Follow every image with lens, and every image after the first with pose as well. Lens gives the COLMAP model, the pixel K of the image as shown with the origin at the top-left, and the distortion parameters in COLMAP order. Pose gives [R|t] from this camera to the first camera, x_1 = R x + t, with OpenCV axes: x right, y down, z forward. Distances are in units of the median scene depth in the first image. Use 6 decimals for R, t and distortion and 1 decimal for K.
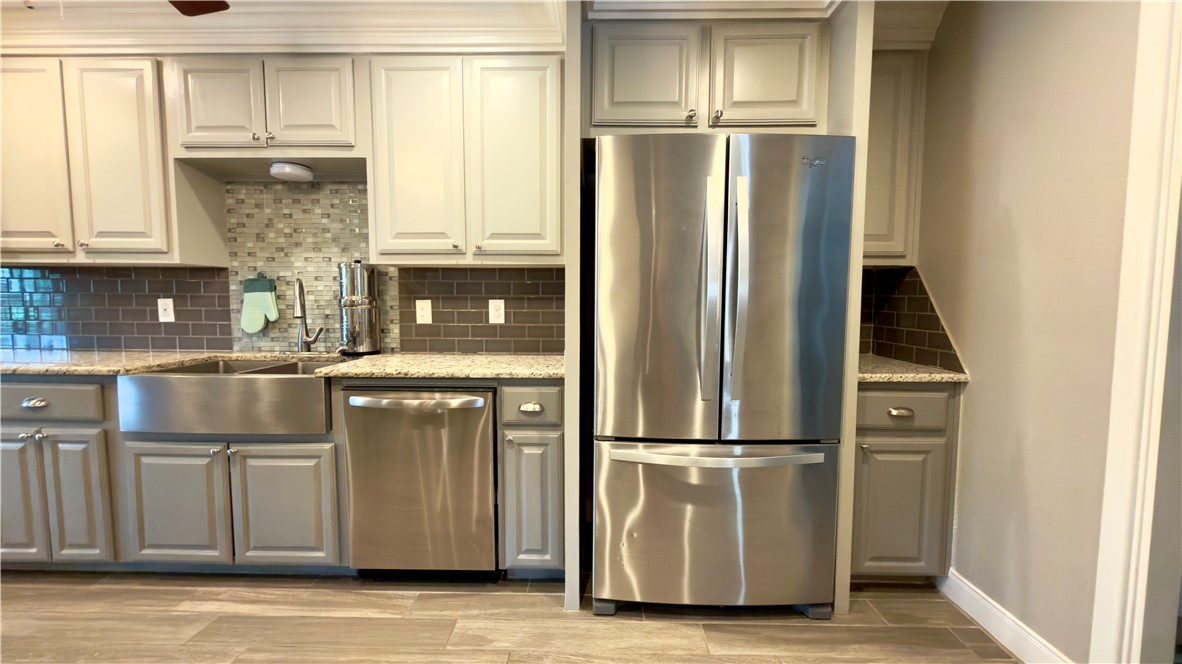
lens RADIAL K [[474.9, 0, 588.4], [0, 474.9, 337.0], [0, 0, 1]] dist [0.001765, -0.000306]
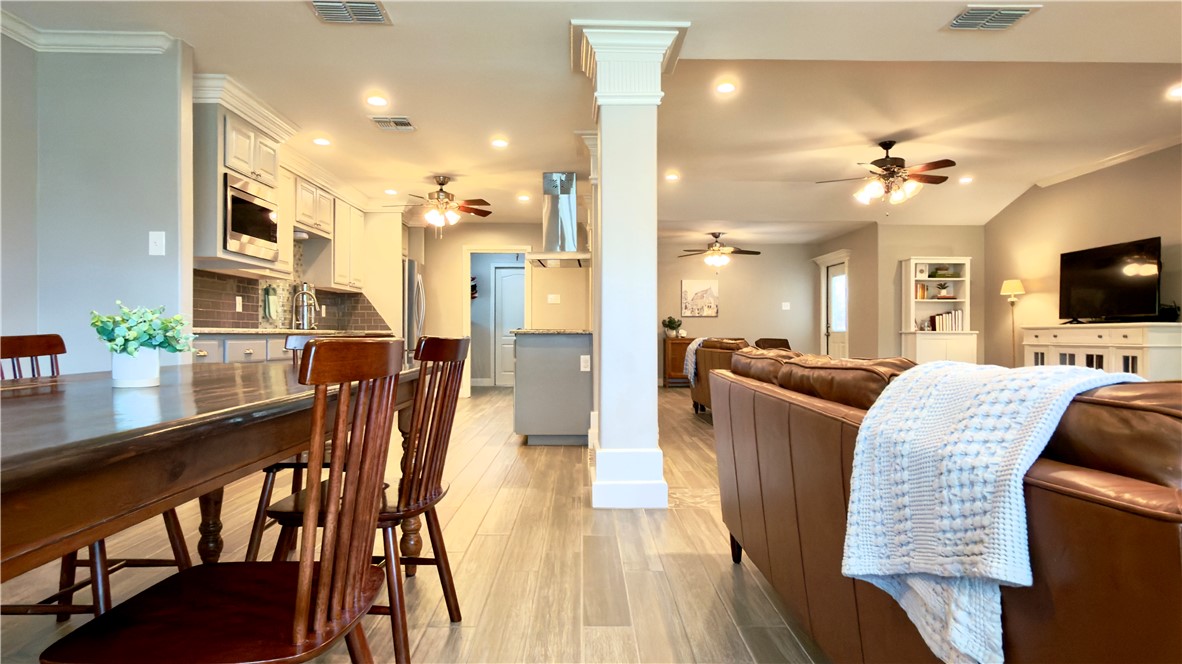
lens RADIAL K [[651.4, 0, 592.9], [0, 651.4, 334.6], [0, 0, 1]] dist [-0.006576, 0.005653]
pose [[-0.034790, -0.007033, 0.999370, -3.514093], [0.072213, 0.997344, 0.009532, 0.121722], [-0.996782, 0.072499, -0.034189, -0.078984]]
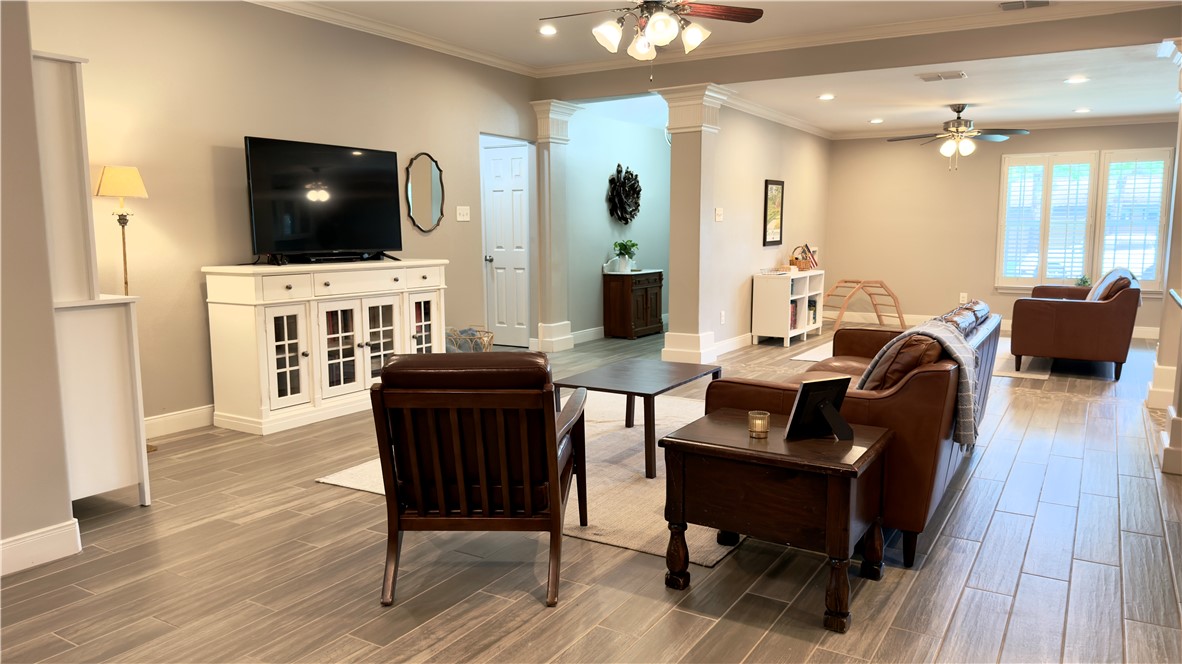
lens RADIAL K [[826.6, 0, 586.4], [0, 826.6, 338.7], [0, 0, 1]] dist [0.056133, -0.039492]
pose [[-0.506411, 0.108869, -0.855392, 1.216319], [-0.068542, 0.983777, 0.165787, 0.022580], [0.859564, 0.142587, -0.490733, -0.533170]]
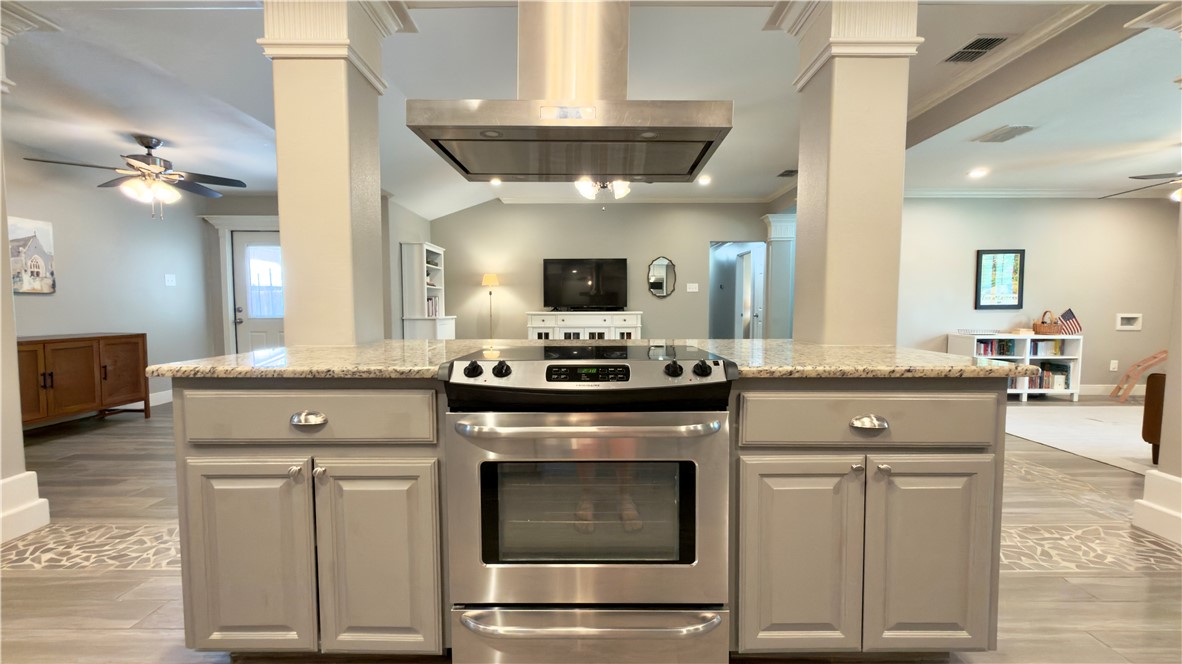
lens RADIAL K [[474.9, 0, 589.4], [0, 474.9, 333.9], [0, 0, 1]] dist [0.001765, -0.000306]
pose [[-0.999864, -0.004519, -0.015851, -0.608628], [-0.006604, 0.990953, 0.134049, -0.010312], [0.015102, 0.134135, -0.990848, 0.709806]]
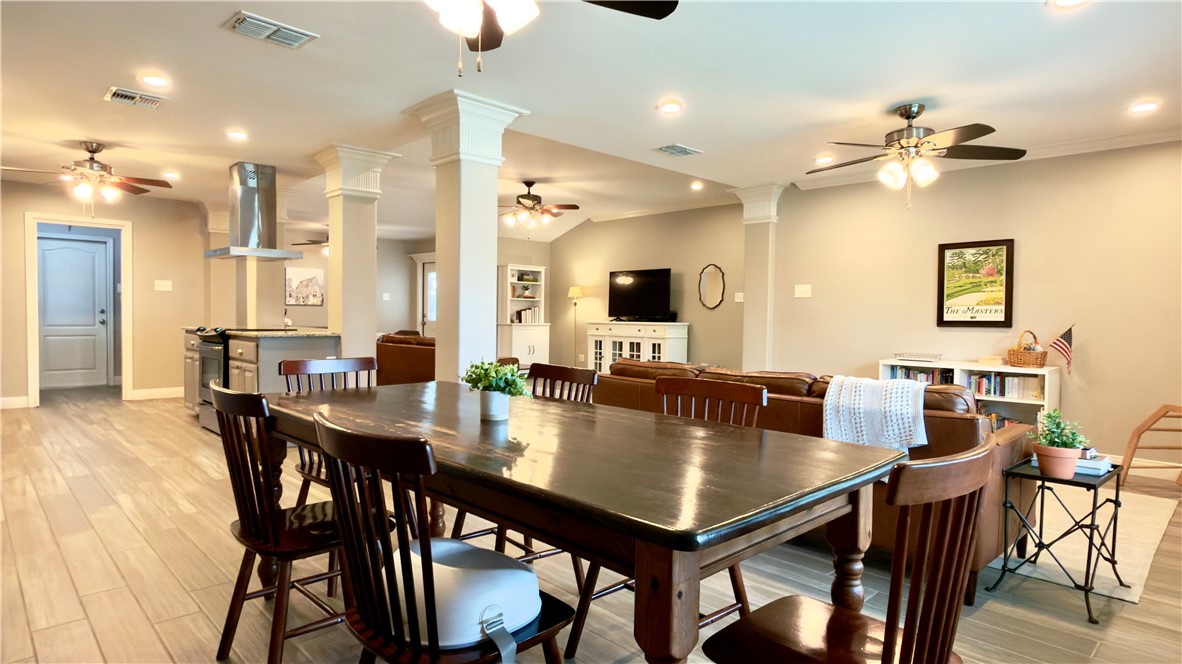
lens RADIAL K [[651.4, 0, 590.6], [0, 651.4, 336.0], [0, 0, 1]] dist [-0.006576, 0.005653]
pose [[-0.708871, -0.039296, 0.704243, -3.583673], [0.034622, 0.995305, 0.090386, -0.049944], [-0.704488, 0.088454, -0.704182, 0.906609]]
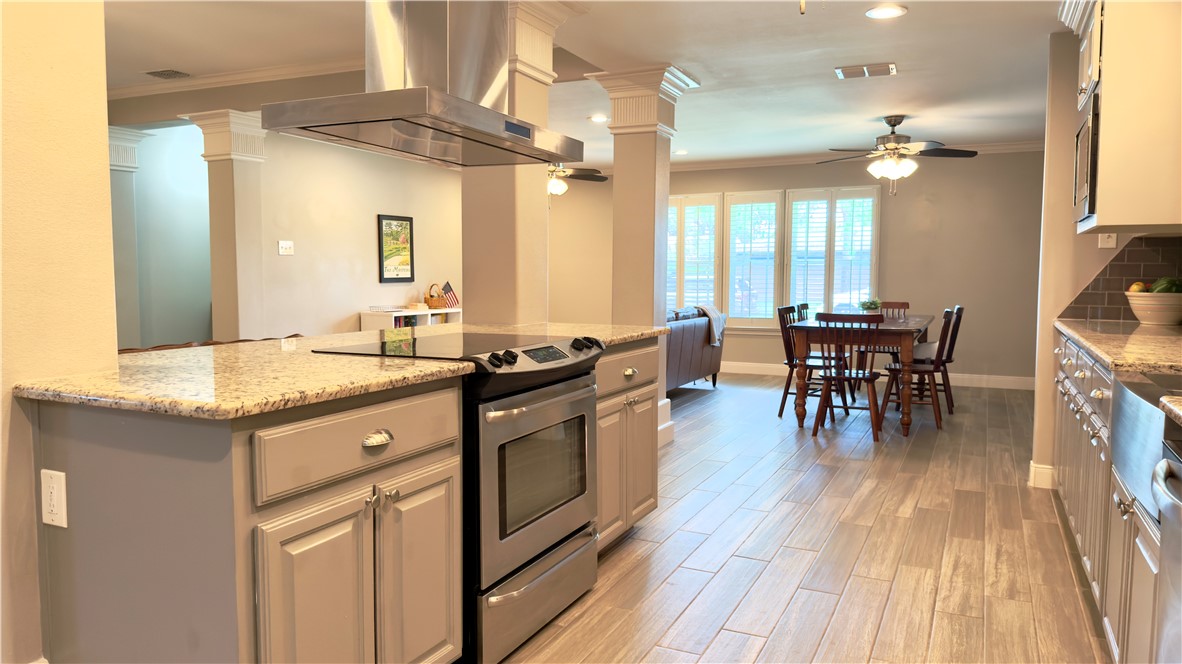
lens RADIAL K [[826.6, 0, 611.0], [0, 826.6, 340.4], [0, 0, 1]] dist [0.056133, -0.039492]
pose [[-0.388708, 0.069885, -0.918707, 0.457372], [-0.074604, 0.991458, 0.106984, -0.042042], [0.918336, 0.110125, -0.380174, 0.687620]]
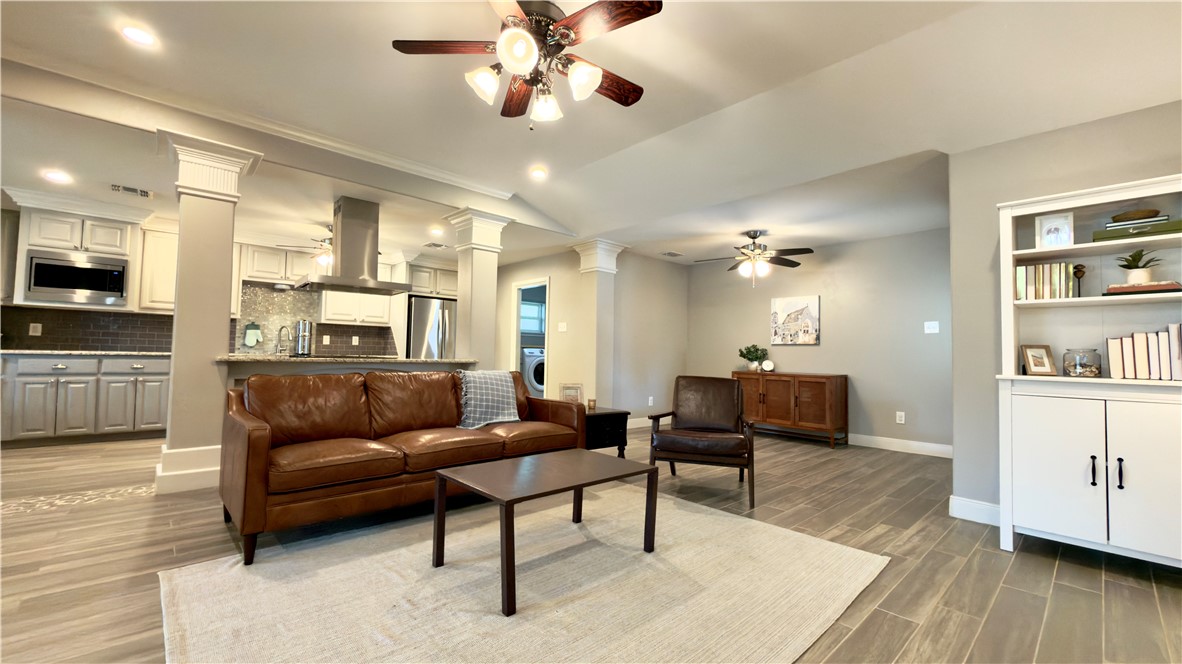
lens RADIAL K [[474.9, 0, 593.2], [0, 474.9, 336.2], [0, 0, 1]] dist [0.001765, -0.000306]
pose [[0.718660, 0.038213, 0.694311, -1.293994], [0.033843, 0.995384, -0.089812, 0.251485], [-0.694538, 0.088042, 0.714049, -2.269423]]
